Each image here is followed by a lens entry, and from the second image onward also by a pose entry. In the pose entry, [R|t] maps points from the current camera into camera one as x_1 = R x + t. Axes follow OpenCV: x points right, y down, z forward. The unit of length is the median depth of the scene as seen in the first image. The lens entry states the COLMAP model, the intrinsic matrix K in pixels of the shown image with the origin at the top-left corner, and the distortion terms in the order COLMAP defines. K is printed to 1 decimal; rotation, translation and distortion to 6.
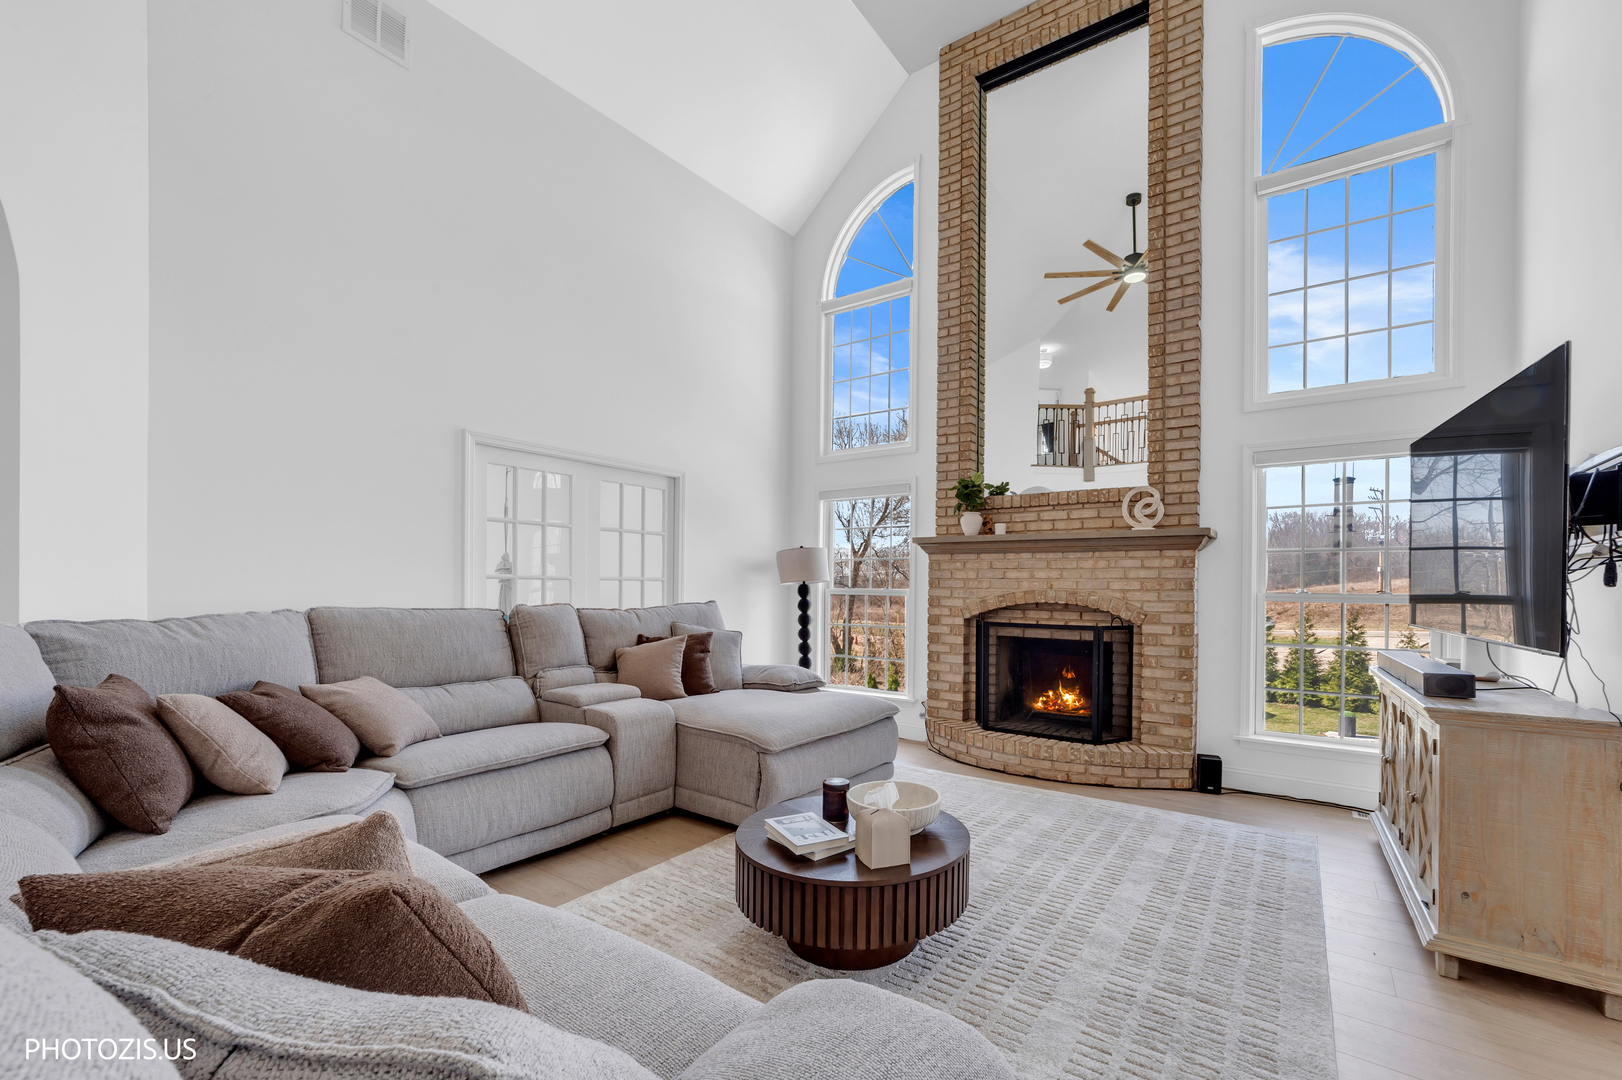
lens RADIAL K [[663.8, 0, 855.1], [0, 663.8, 585.6], [0, 0, 1]] dist [-0.001051, -0.000061]
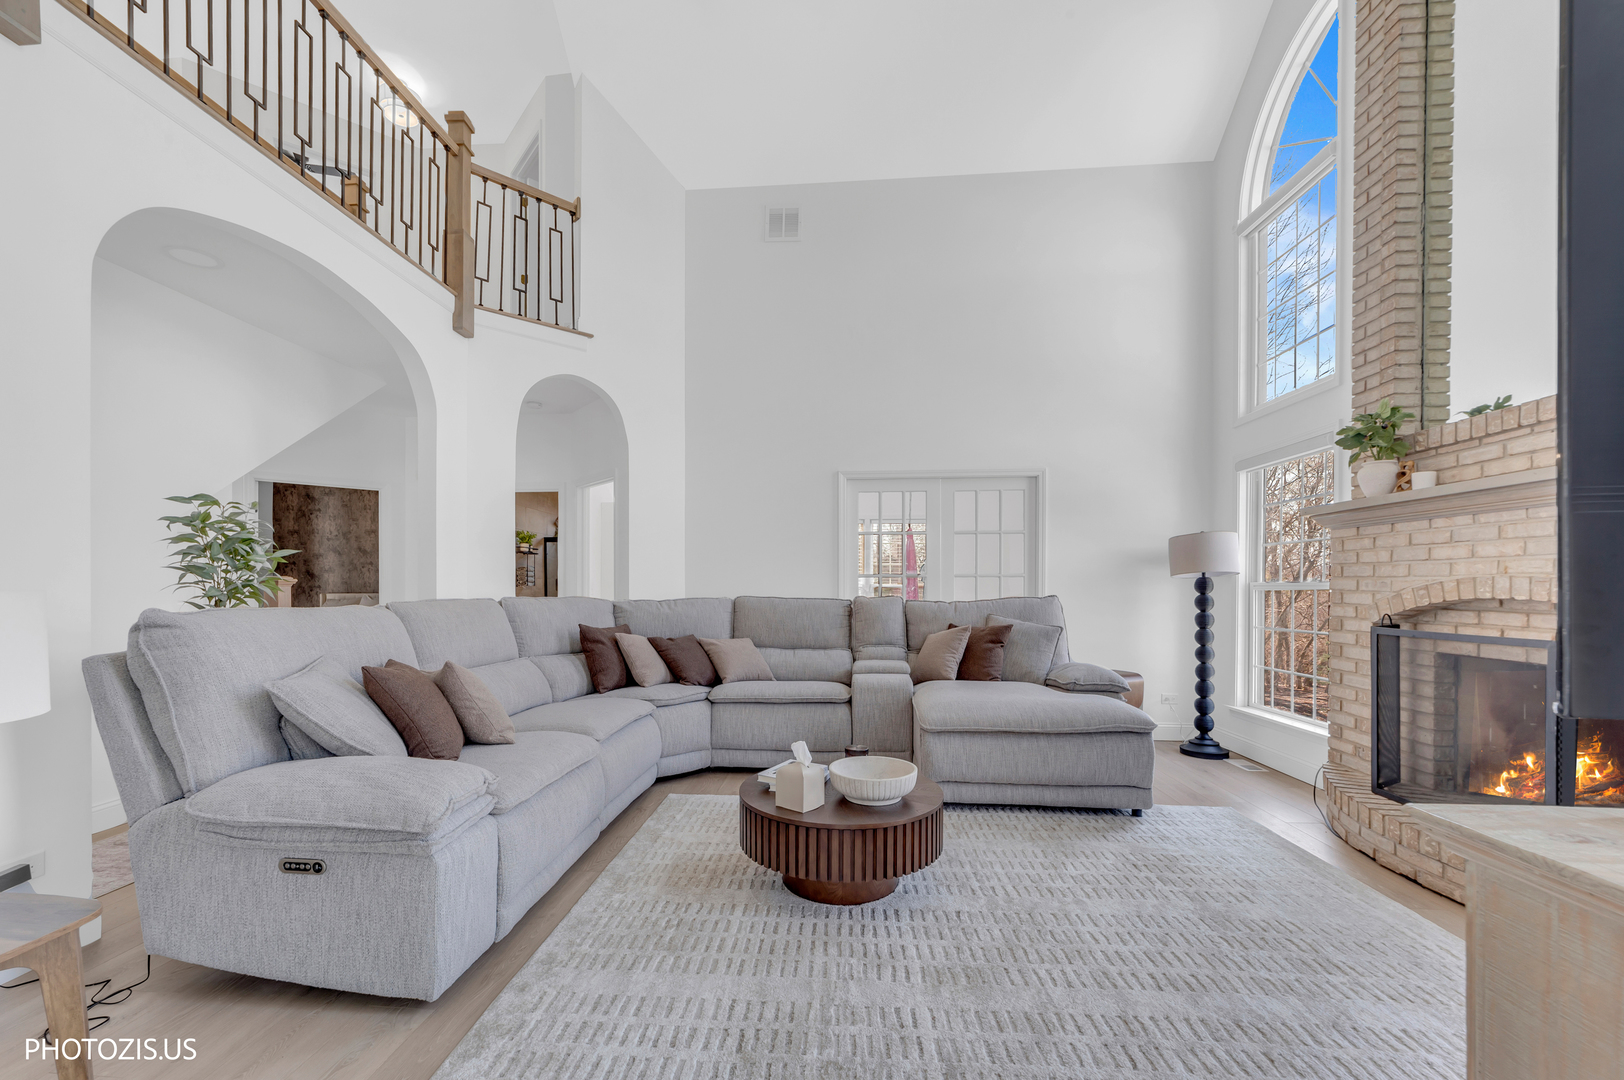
lens RADIAL K [[664.6, 0, 815.2], [0, 664.6, 590.1], [0, 0, 1]] dist [-0.001051, -0.000061]
pose [[0.505139, -0.006424, -0.863014, 0.468434], [0.008765, 0.999959, -0.002313, 0.014040], [0.862993, -0.006396, 0.505175, 0.189231]]
